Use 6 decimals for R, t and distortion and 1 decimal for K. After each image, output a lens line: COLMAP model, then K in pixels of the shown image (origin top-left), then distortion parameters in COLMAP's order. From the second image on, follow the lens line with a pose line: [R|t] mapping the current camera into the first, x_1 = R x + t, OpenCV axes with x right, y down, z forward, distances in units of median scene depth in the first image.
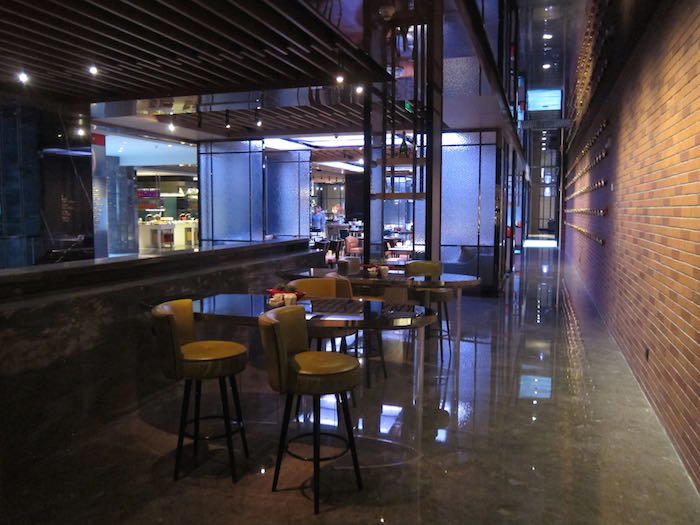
lens RADIAL K [[584.8, 0, 350.4], [0, 584.8, 262.4], [0, 0, 1]] dist [-0.029513, -0.001838]
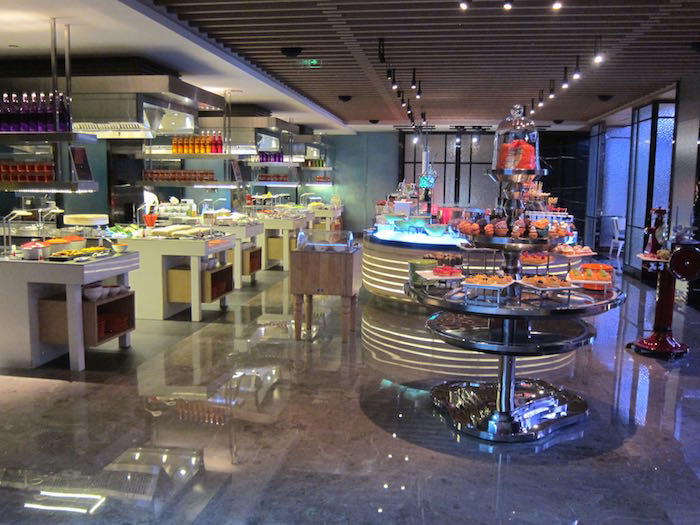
lens RADIAL K [[584.8, 0, 349.7], [0, 584.8, 262.6], [0, 0, 1]] dist [-0.029513, -0.001838]
pose [[0.983918, -0.001705, 0.178611, -0.257772], [-0.003704, 0.999545, 0.029945, -0.068228], [-0.178580, -0.030125, 0.983464, 0.747576]]
